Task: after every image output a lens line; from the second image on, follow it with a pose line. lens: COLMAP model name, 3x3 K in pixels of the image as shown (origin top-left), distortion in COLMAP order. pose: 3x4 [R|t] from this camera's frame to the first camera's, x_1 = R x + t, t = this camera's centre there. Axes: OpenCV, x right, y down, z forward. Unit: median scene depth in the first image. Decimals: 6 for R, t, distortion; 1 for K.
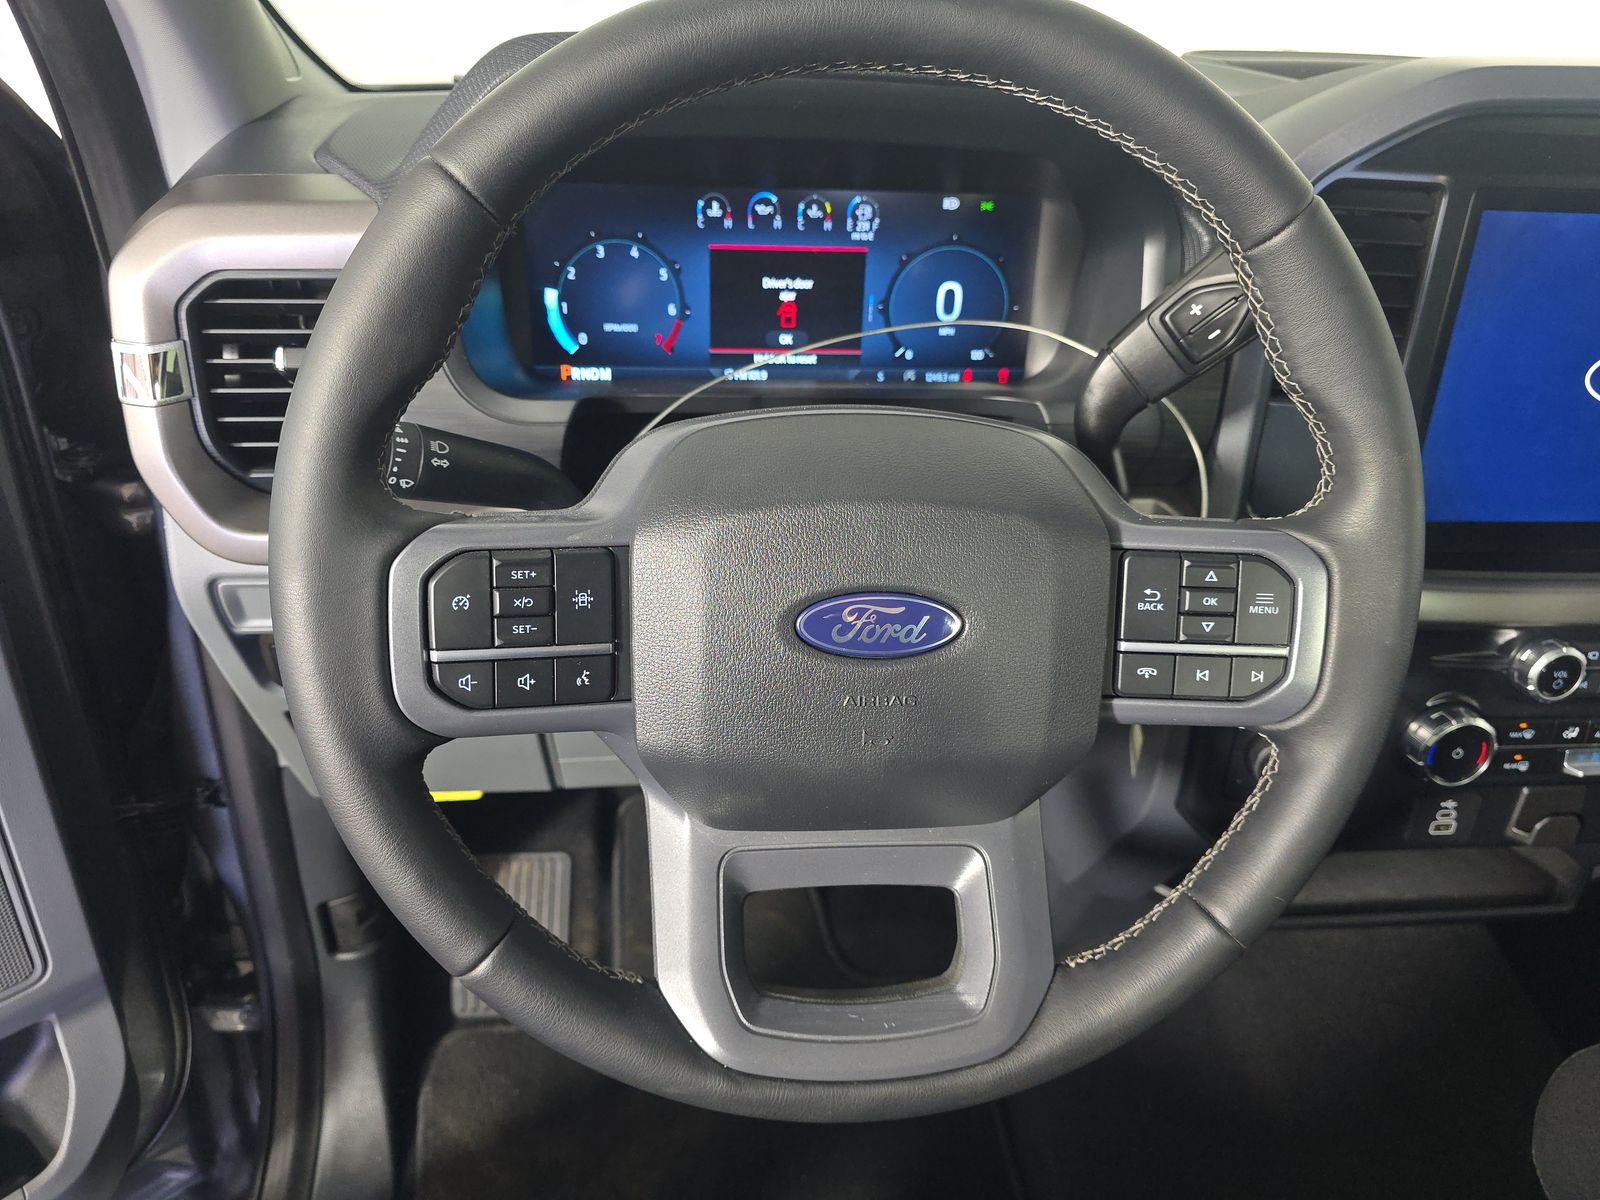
lens RADIAL K [[1094.9, 0, 789.9], [0, 1094.9, 593.2], [0, 0, 1]] dist [0.039372, -0.031360]
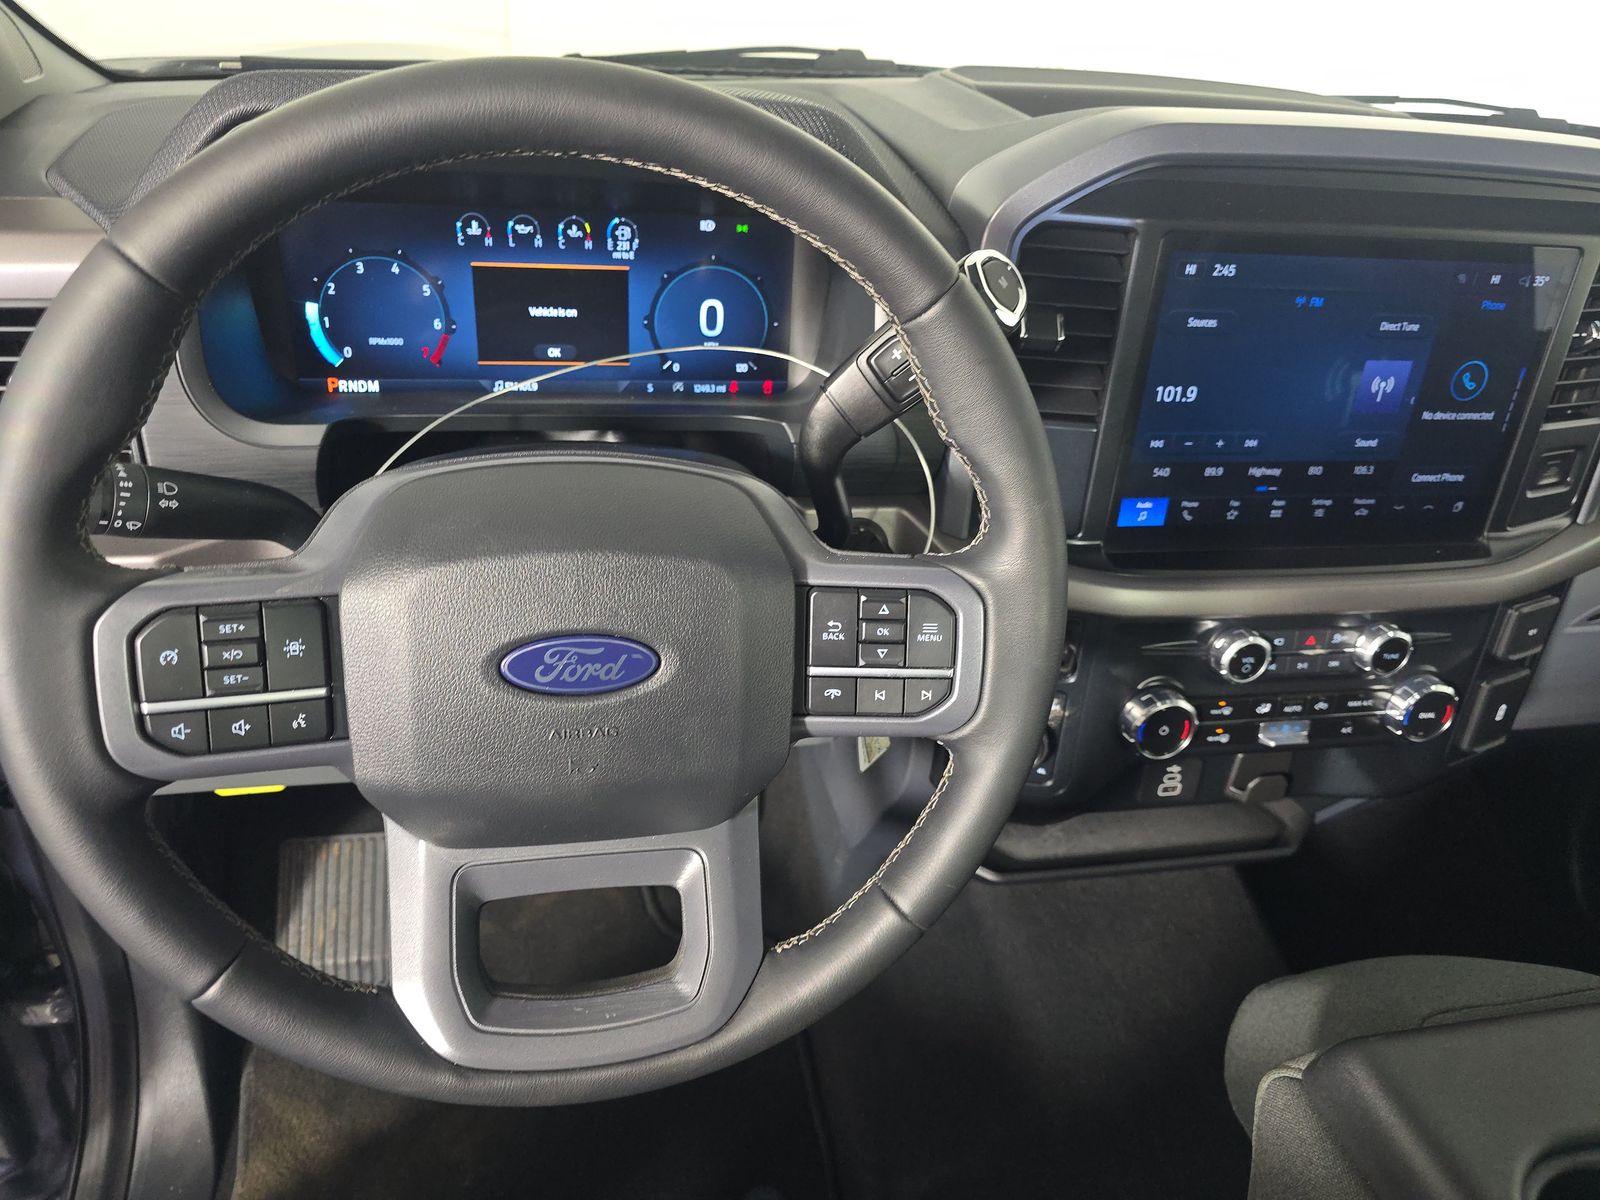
lens RADIAL K [[1094.9, 0, 785.1], [0, 1094.9, 593.6], [0, 0, 1]] dist [0.039372, -0.031360]
pose [[0.994180, -0.018779, 0.106078, 0.106658], [0.013320, 0.998562, 0.051937, -0.060022], [-0.106901, -0.050221, 0.993001, -0.068133]]
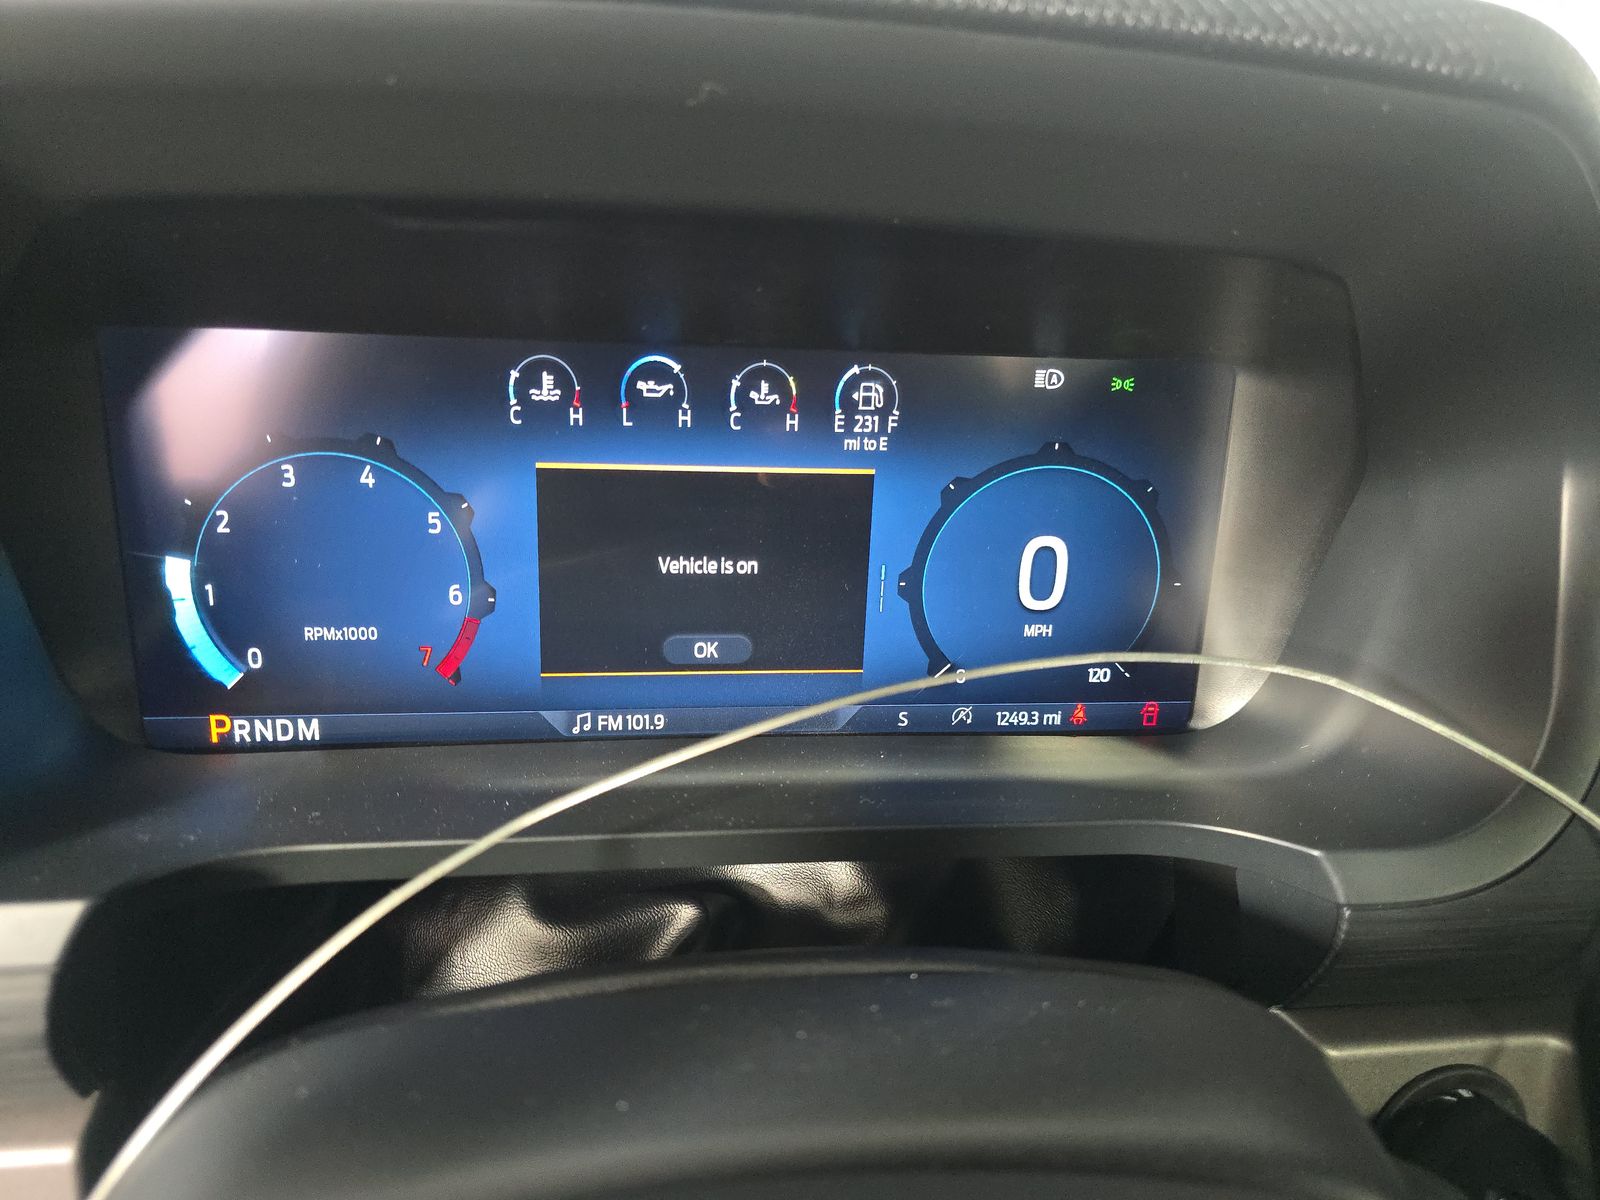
lens RADIAL K [[1094.9, 0, 795.9], [0, 1094.9, 593.4], [0, 0, 1]] dist [0.039372, -0.031360]
pose [[0.999125, -0.002110, 0.041764, 0.016892], [0.008386, 0.988545, -0.150694, -0.198897], [-0.040968, 0.150912, 0.987698, 0.569170]]
